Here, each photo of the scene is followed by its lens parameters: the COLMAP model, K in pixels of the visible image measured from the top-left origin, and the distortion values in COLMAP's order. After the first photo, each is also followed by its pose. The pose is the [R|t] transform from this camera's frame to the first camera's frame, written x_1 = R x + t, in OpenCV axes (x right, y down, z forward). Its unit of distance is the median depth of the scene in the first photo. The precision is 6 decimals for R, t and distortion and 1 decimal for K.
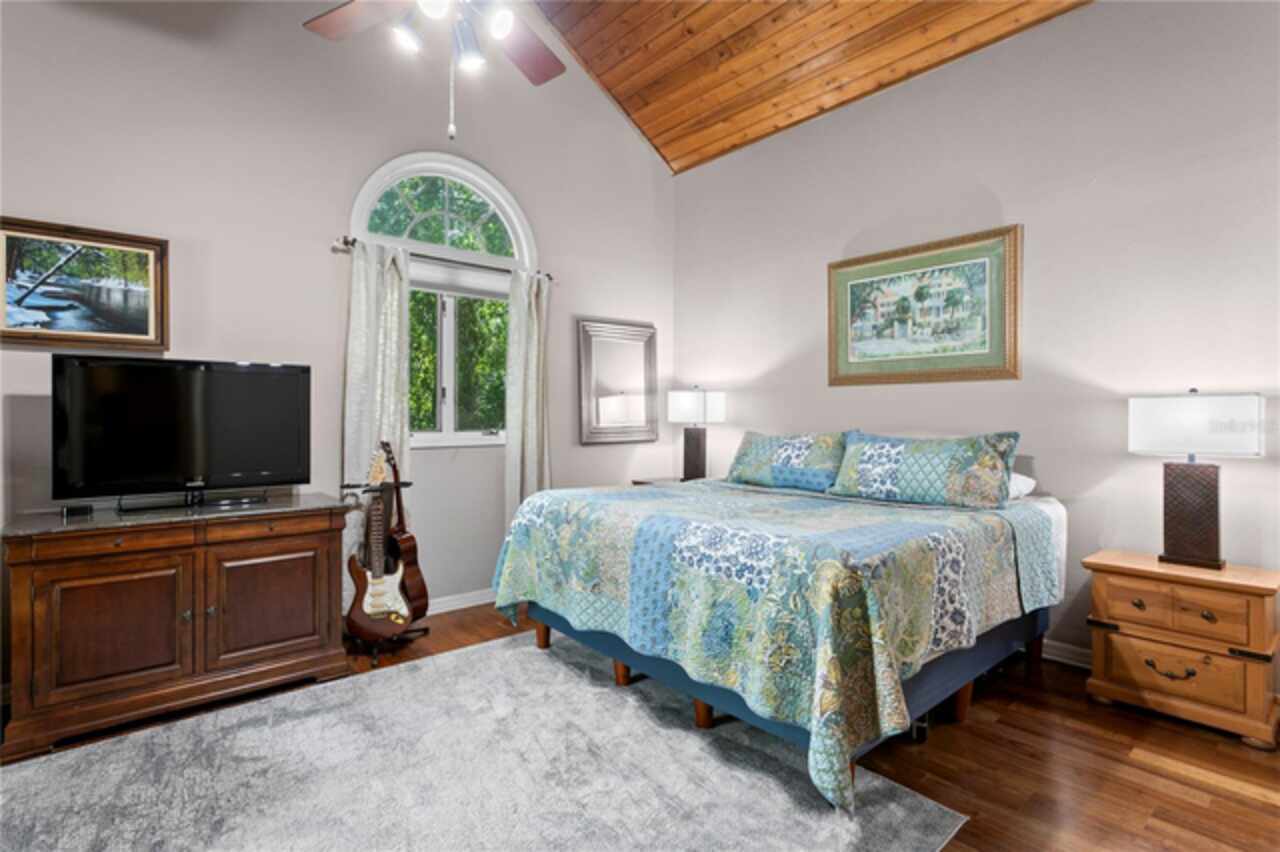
lens RADIAL K [[612.5, 0, 640.2], [0, 612.5, 423.1], [0, 0, 1]] dist [0.003974, -0.000026]
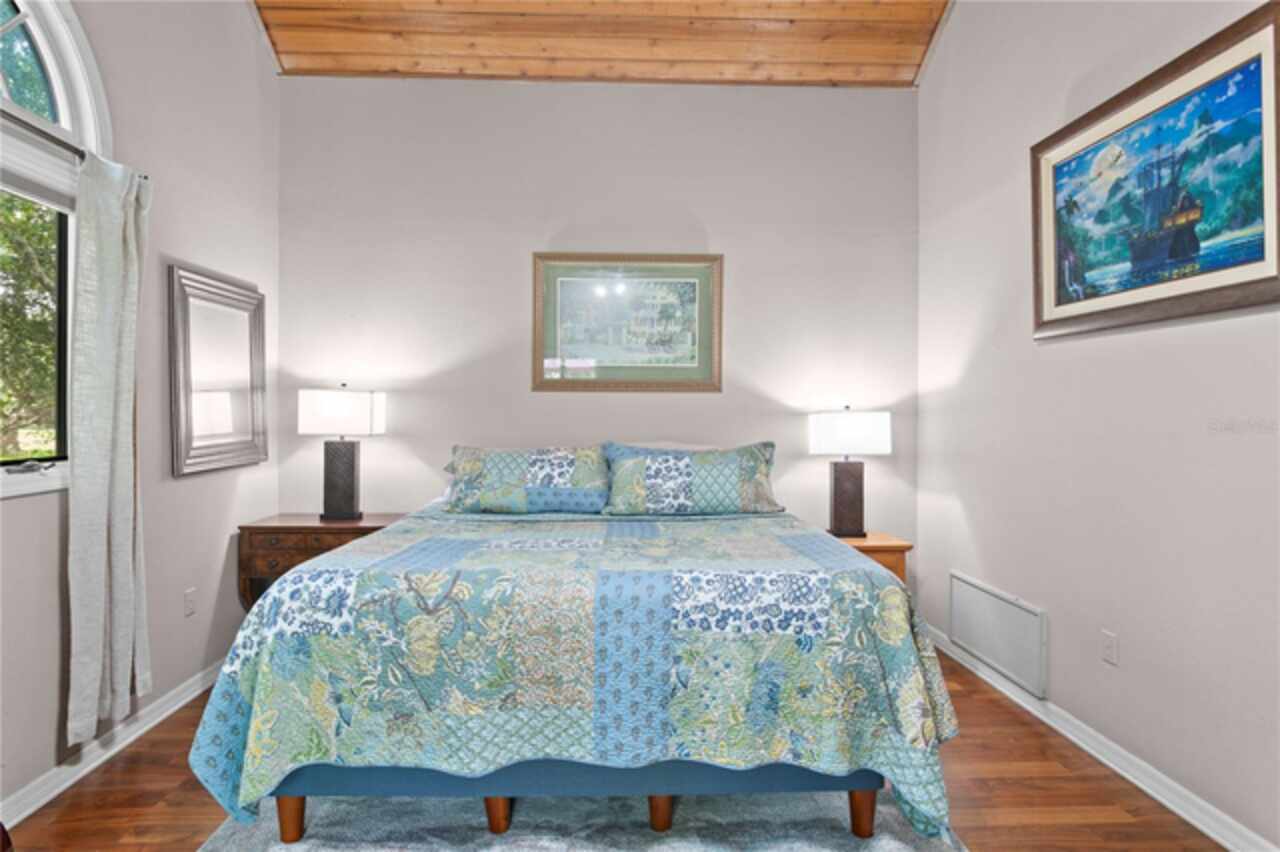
lens RADIAL K [[666.2, 0, 637.8], [0, 666.2, 416.8], [0, 0, 1]] dist [-0.003923, 0.000192]
pose [[0.637154, -0.003268, 0.770730, -0.483788], [0.004895, 0.999988, 0.000193, -0.032568], [-0.770721, 0.003650, 0.637162, 0.393967]]
